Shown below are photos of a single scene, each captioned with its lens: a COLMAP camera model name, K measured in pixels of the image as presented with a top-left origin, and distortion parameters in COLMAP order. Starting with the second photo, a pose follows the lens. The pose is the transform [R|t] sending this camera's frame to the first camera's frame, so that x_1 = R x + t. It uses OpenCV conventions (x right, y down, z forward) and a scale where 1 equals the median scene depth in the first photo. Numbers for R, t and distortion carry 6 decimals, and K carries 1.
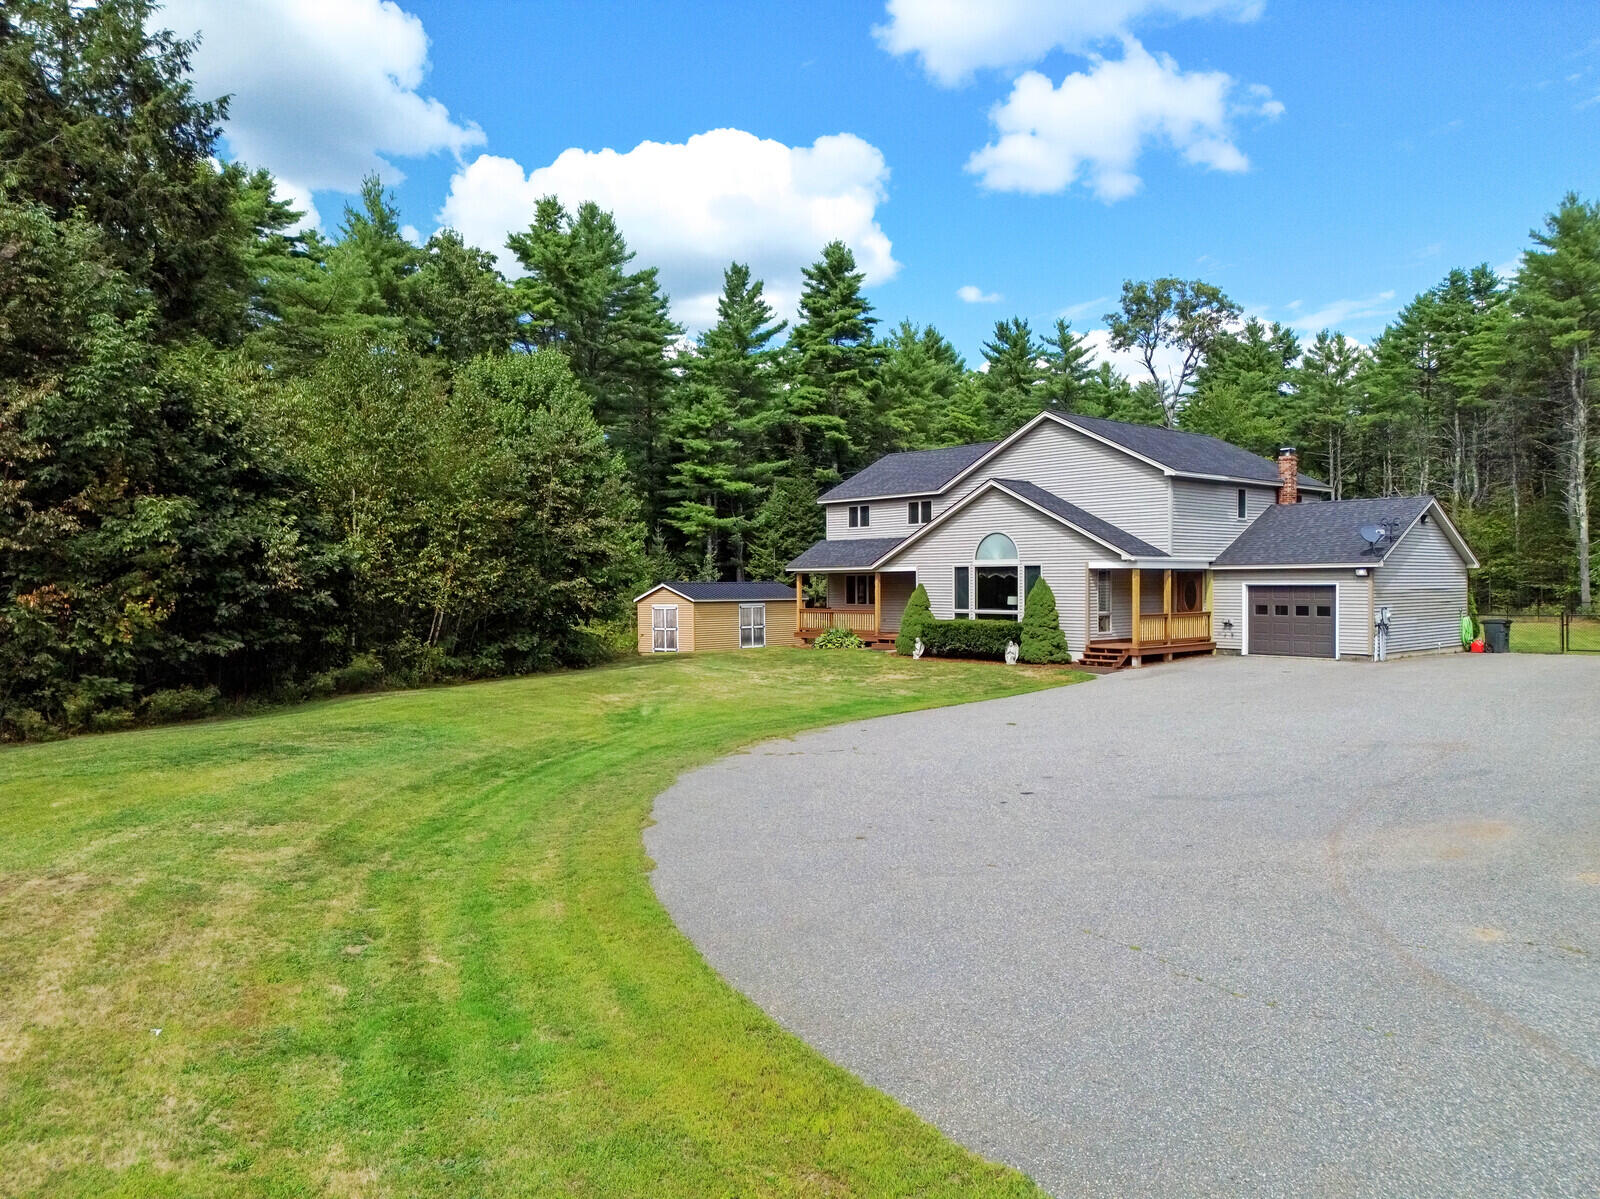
lens RADIAL K [[1123.9, 0, 803.5], [0, 1123.9, 599.2], [0, 0, 1]] dist [0.081225, -0.073673]
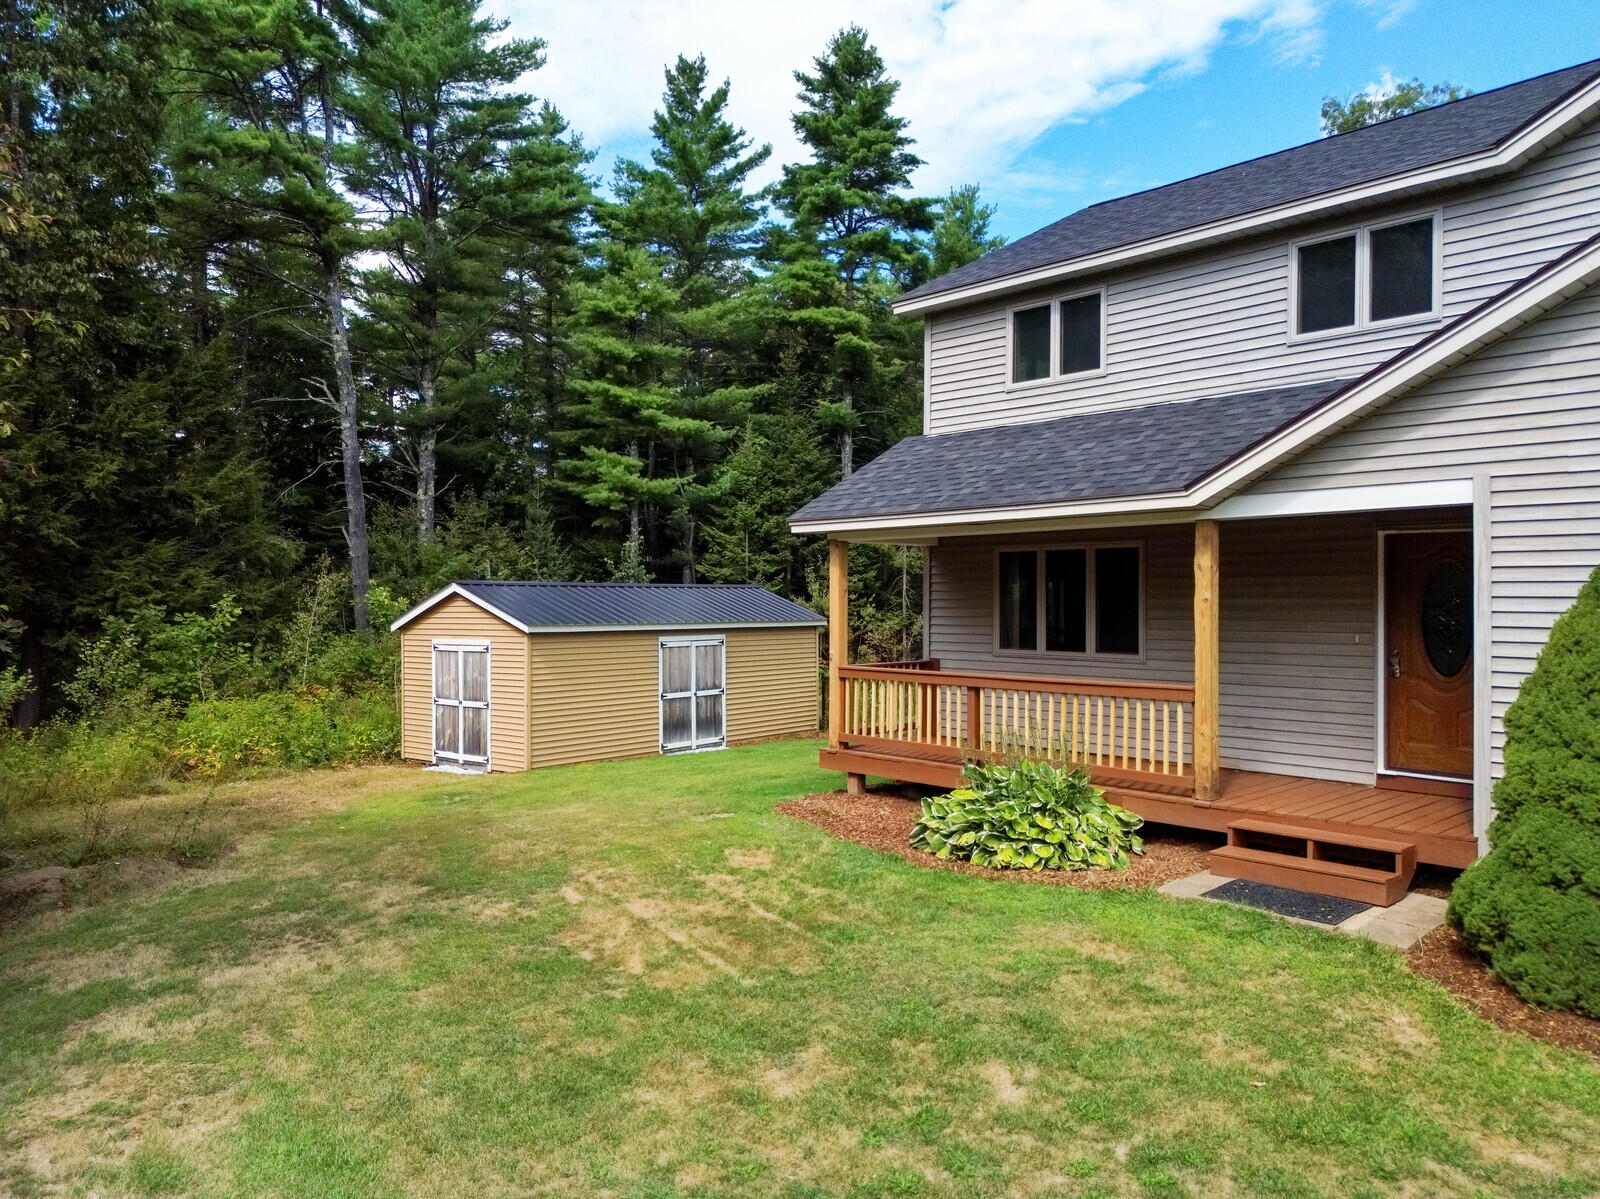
lens RADIAL K [[1123.9, 0, 803.5], [0, 1123.9, 599.2], [0, 0, 1]] dist [0.081225, -0.073673]
pose [[0.999636, 0.005511, 0.026422, -0.016908], [-0.005110, 0.999871, -0.015242, -0.003293], [-0.026503, 0.015102, 0.999535, 0.598711]]
